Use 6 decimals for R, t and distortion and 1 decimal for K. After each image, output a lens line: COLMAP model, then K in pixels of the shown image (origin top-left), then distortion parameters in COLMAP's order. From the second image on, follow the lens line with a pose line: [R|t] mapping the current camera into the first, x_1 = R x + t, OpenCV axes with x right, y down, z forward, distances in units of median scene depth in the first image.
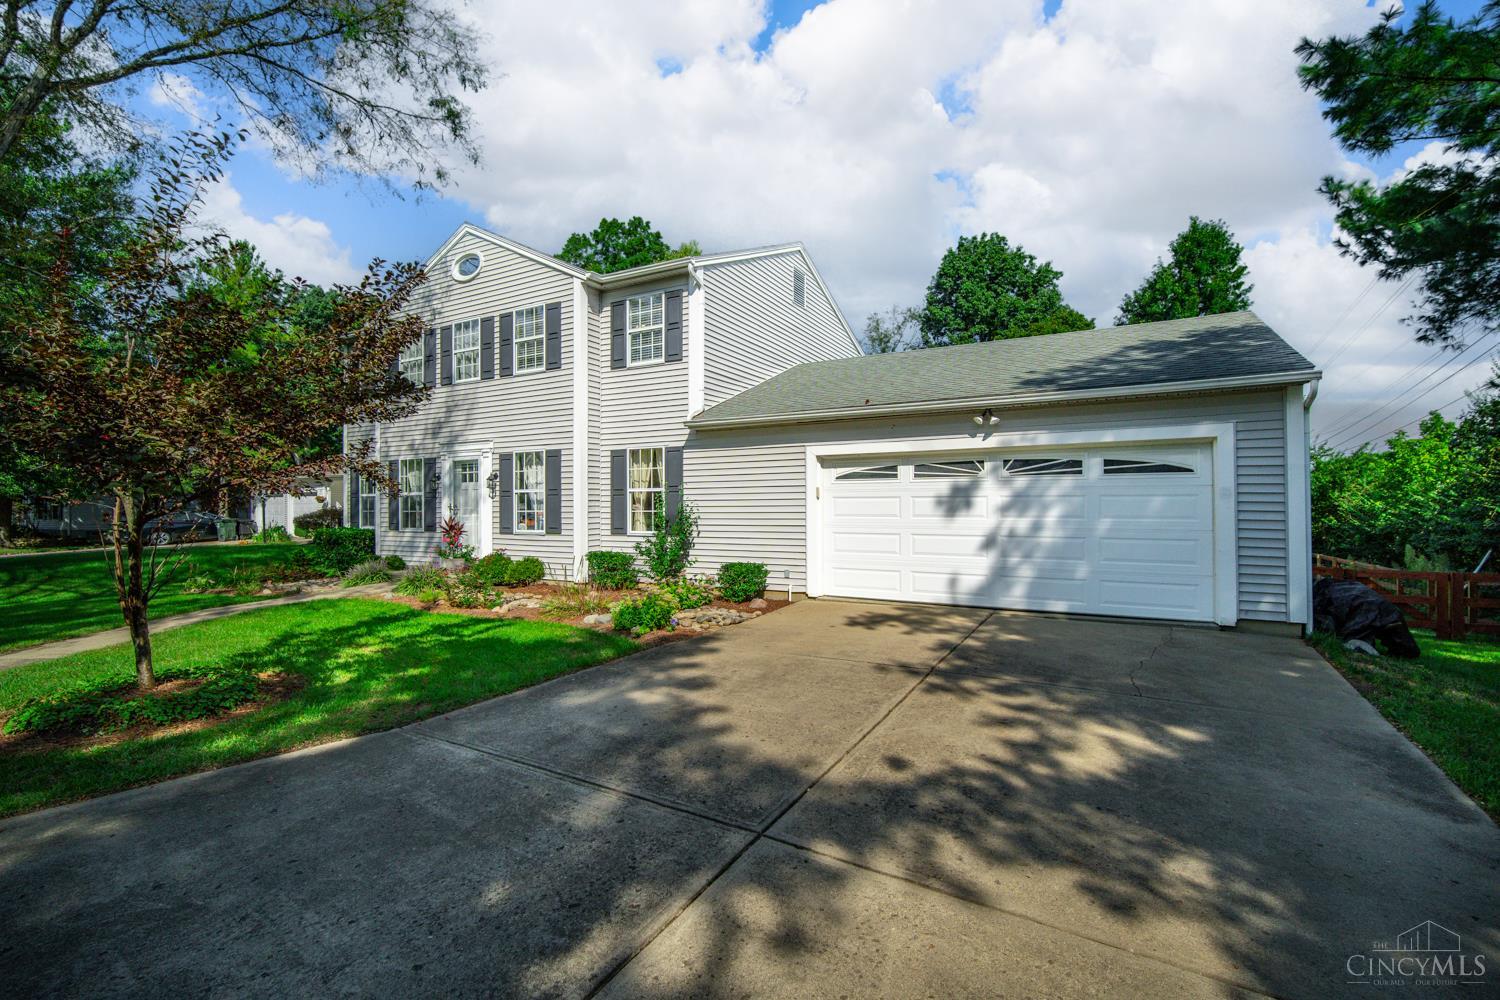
lens RADIAL K [[670.9, 0, 716.5], [0, 670.9, 496.3], [0, 0, 1]] dist [-0.002292, 0.000034]
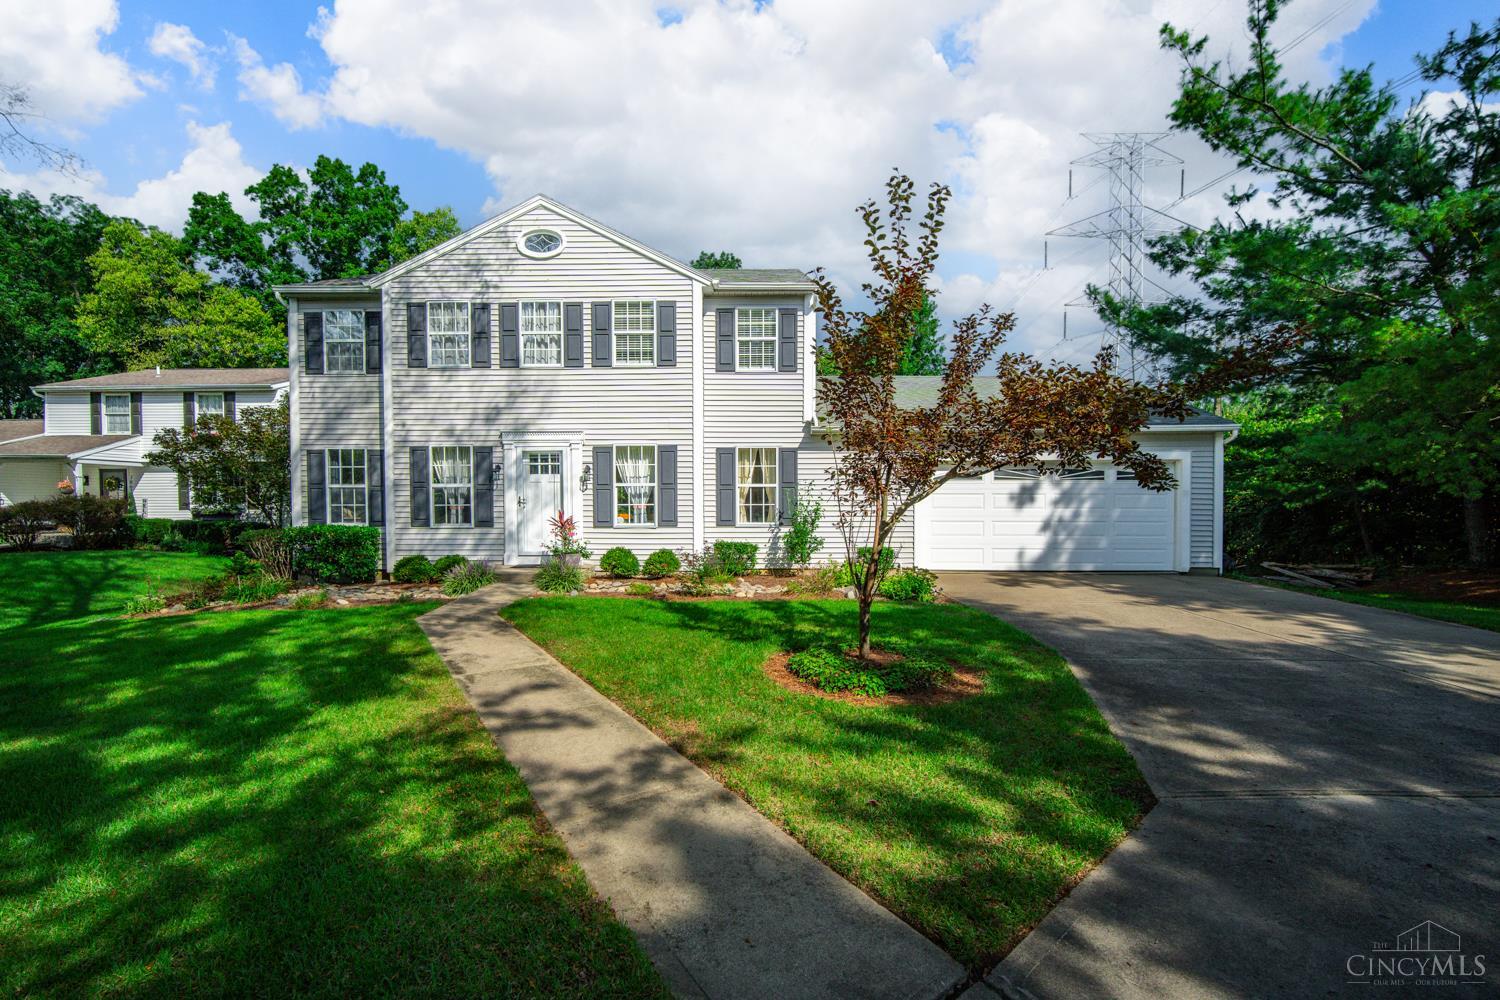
lens RADIAL K [[670.9, 0, 741.6], [0, 670.9, 512.2], [0, 0, 1]] dist [-0.002292, 0.000034]
pose [[0.877363, -0.005503, 0.479796, -0.641055], [-0.009328, 0.999550, 0.028522, 0.003386], [-0.479737, -0.029500, 0.876916, 0.039317]]
